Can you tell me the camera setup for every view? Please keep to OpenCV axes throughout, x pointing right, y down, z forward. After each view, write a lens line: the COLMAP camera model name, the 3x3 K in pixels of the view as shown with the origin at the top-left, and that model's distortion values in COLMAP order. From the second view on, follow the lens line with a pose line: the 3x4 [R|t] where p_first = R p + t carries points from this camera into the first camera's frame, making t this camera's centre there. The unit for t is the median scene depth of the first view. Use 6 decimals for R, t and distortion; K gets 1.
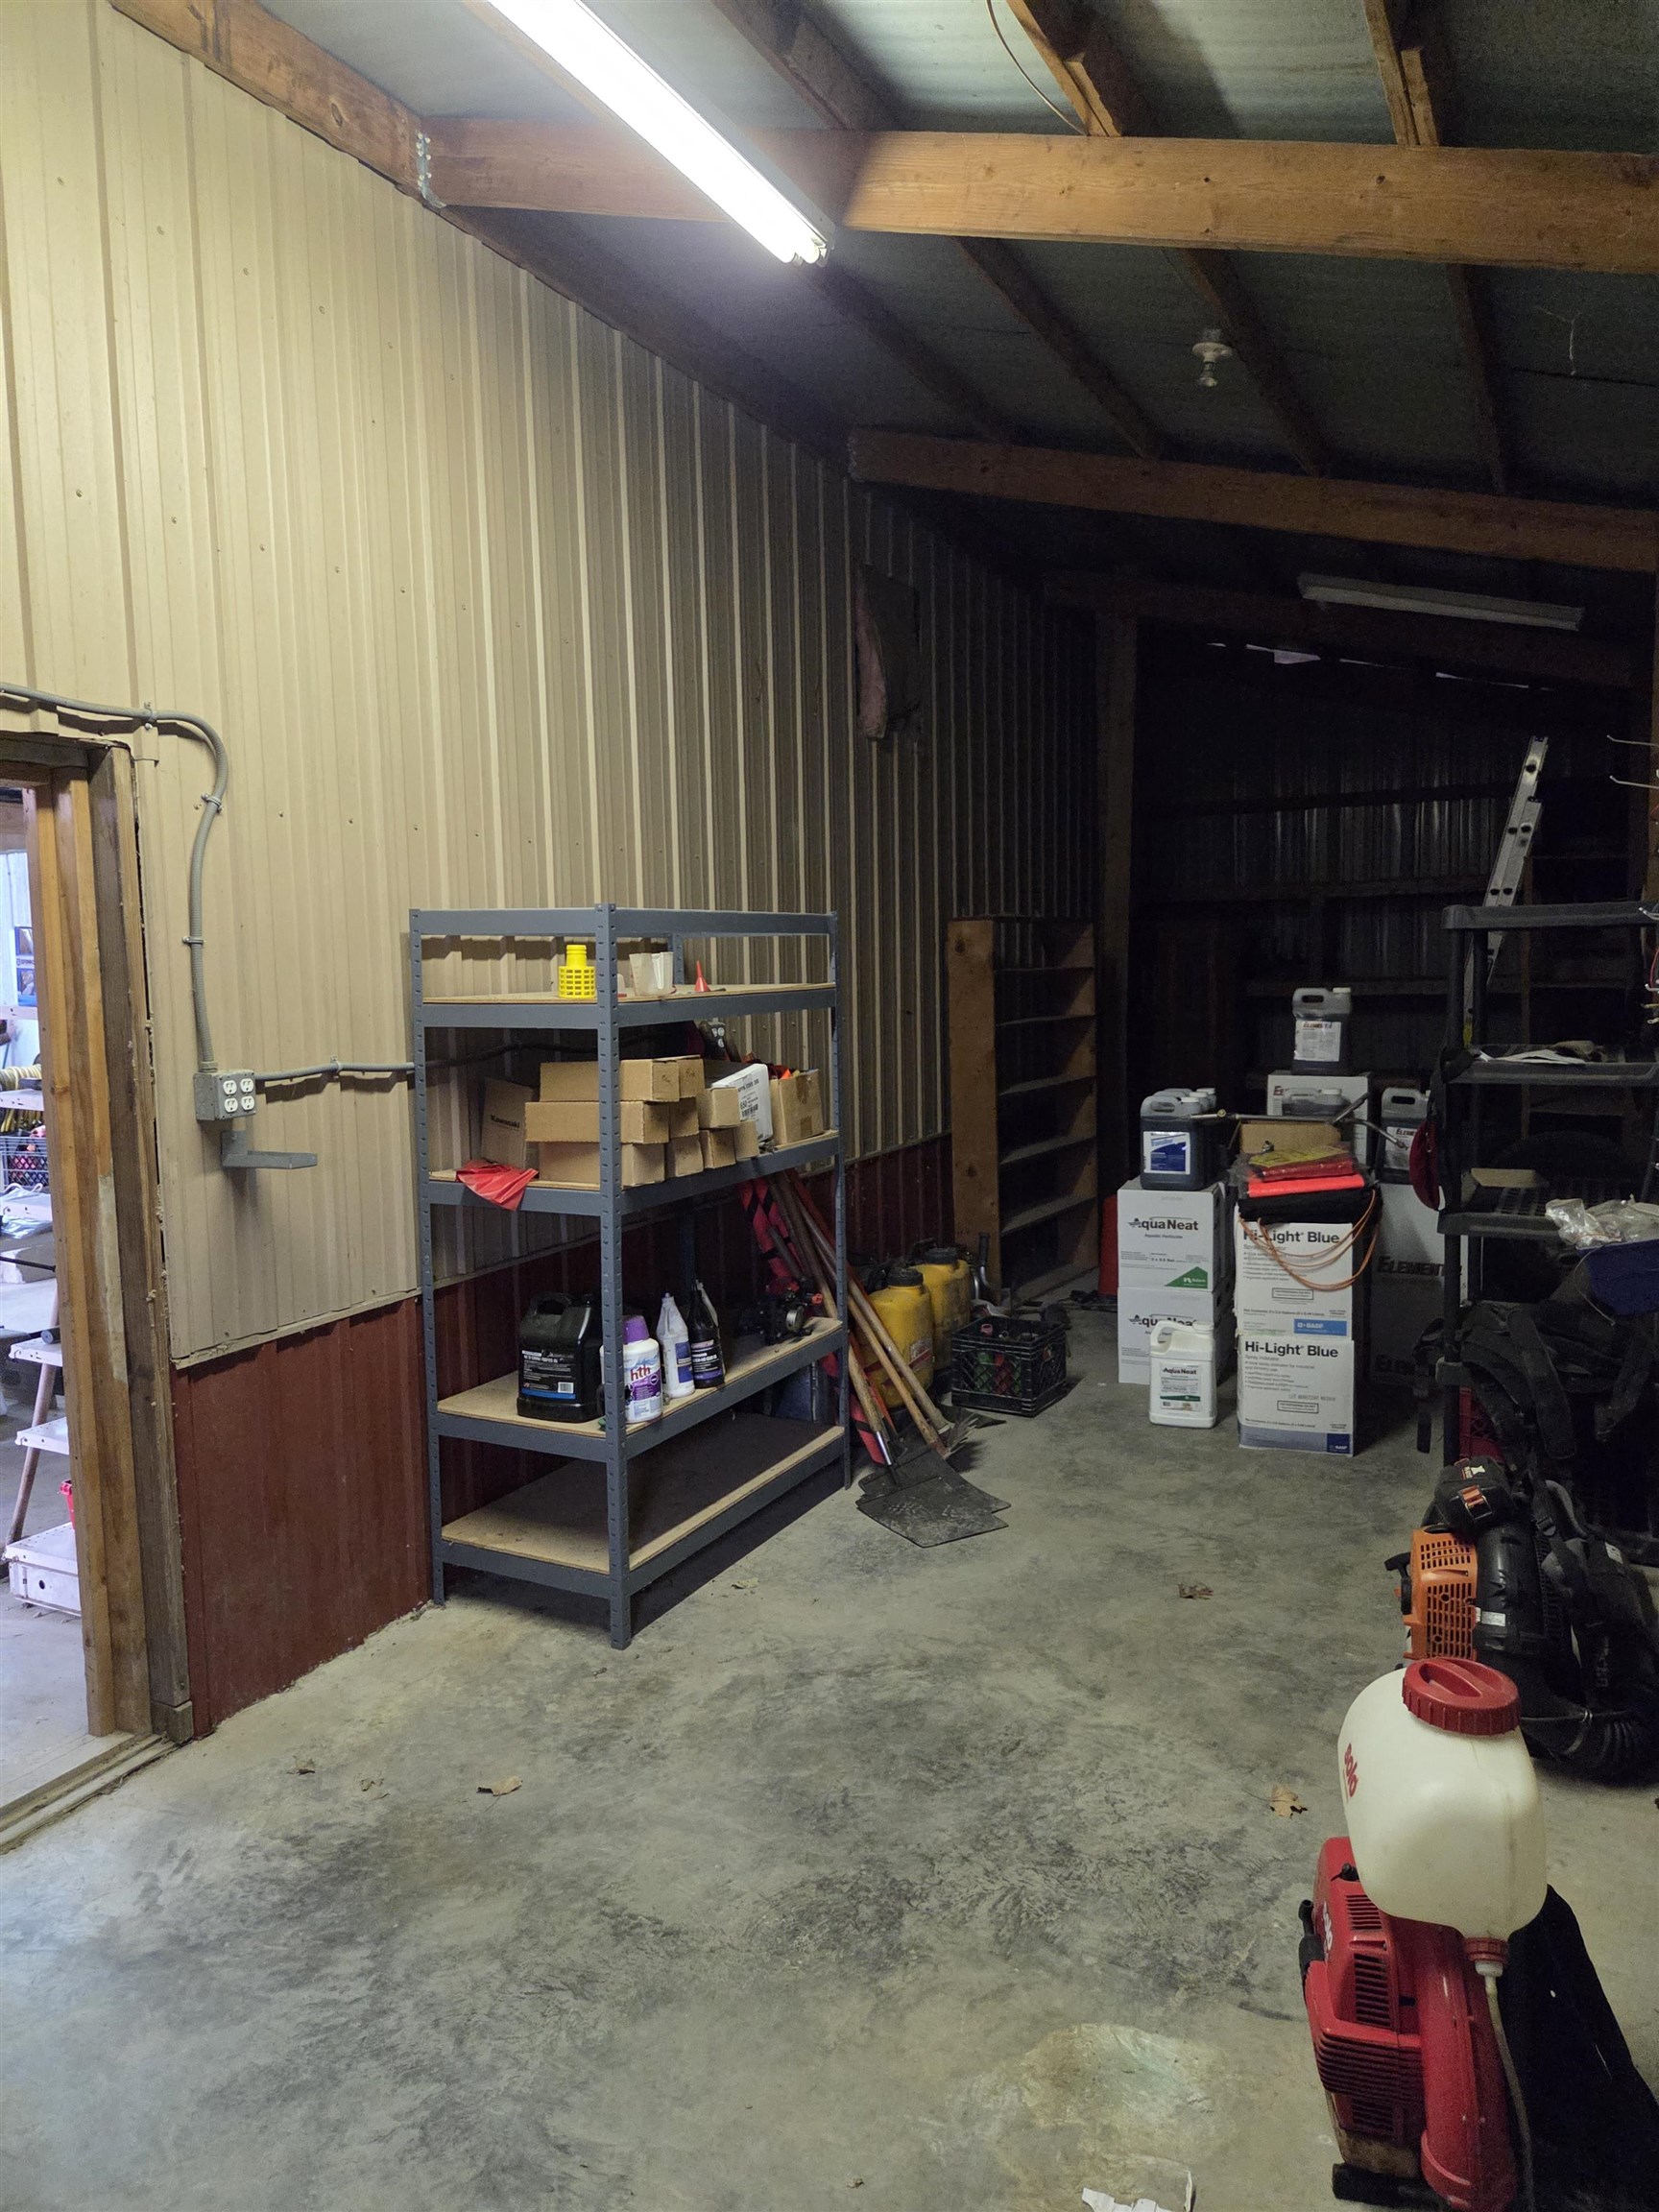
lens RADIAL K [[1453.8, 0, 829.5], [0, 1453.8, 1106.0], [0, 0, 1]] dist [0.094607, -0.076687]
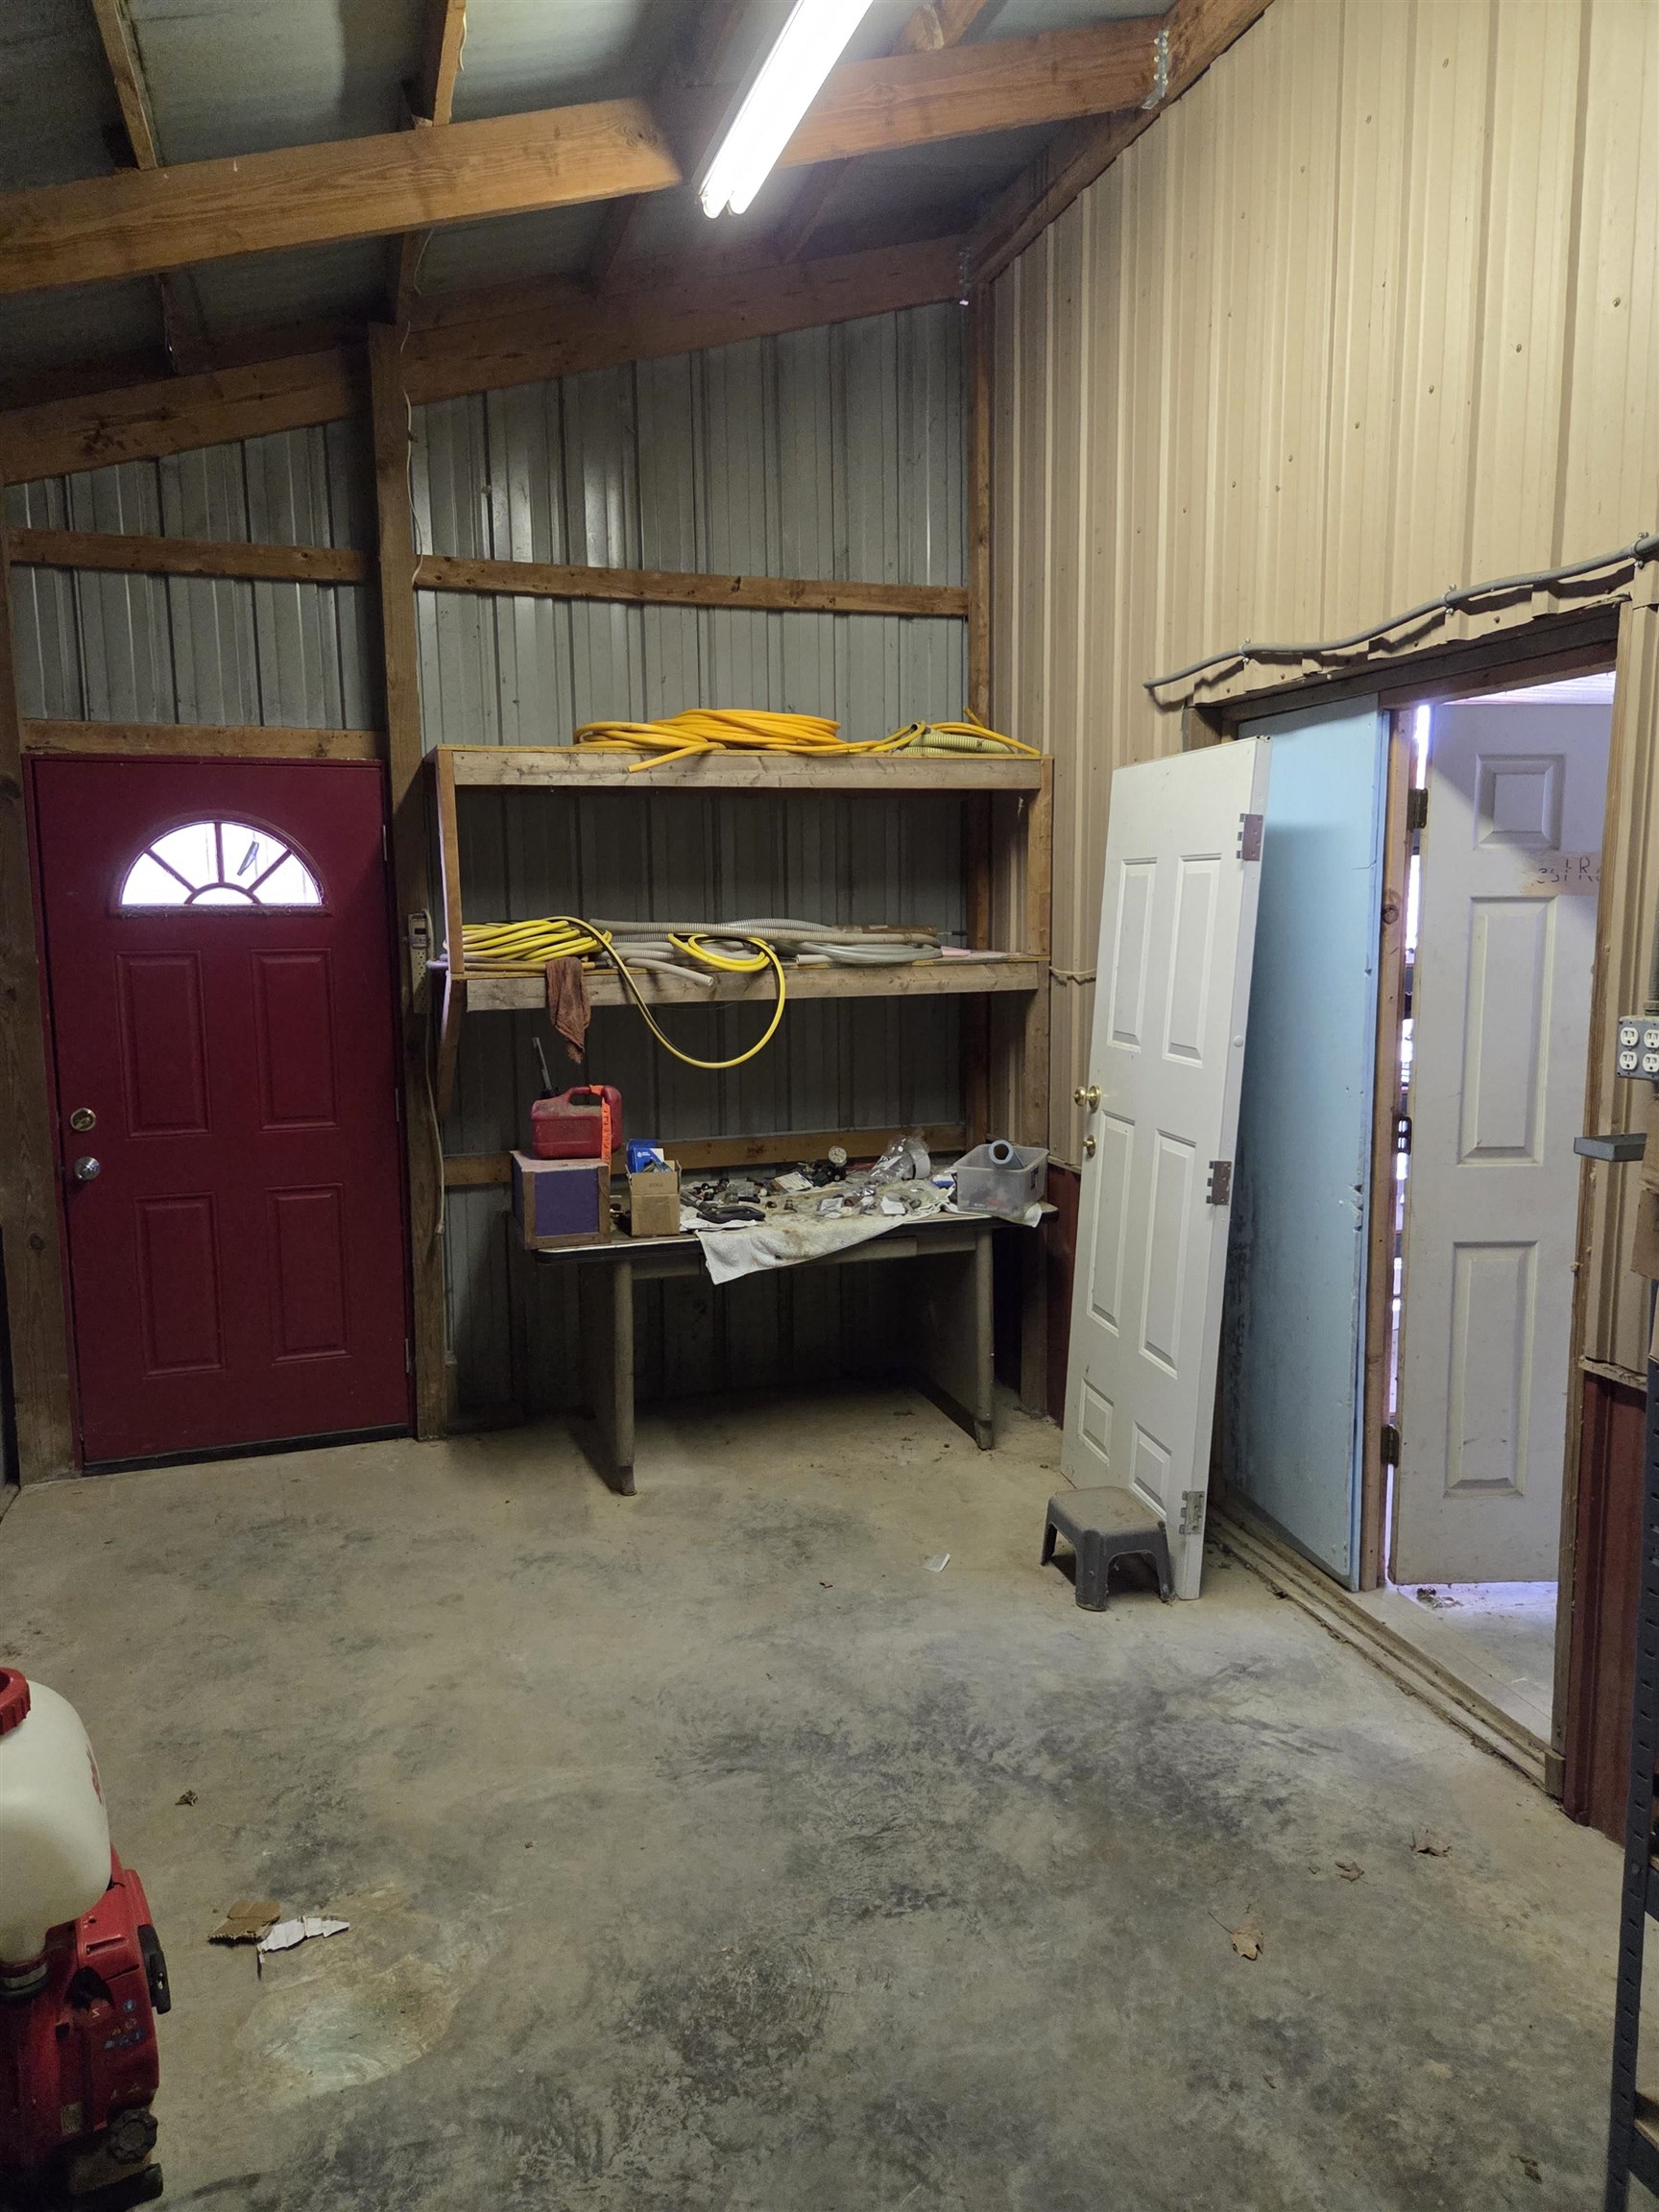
lens RADIAL K [[1453.8, 0, 829.5], [0, 1453.8, 1106.0], [0, 0, 1]] dist [0.094607, -0.076687]
pose [[-0.707701, 0.130451, -0.694364, 0.507622], [-0.044491, 0.972627, 0.228074, -0.166398], [0.705110, 0.192302, -0.682525, 1.546399]]
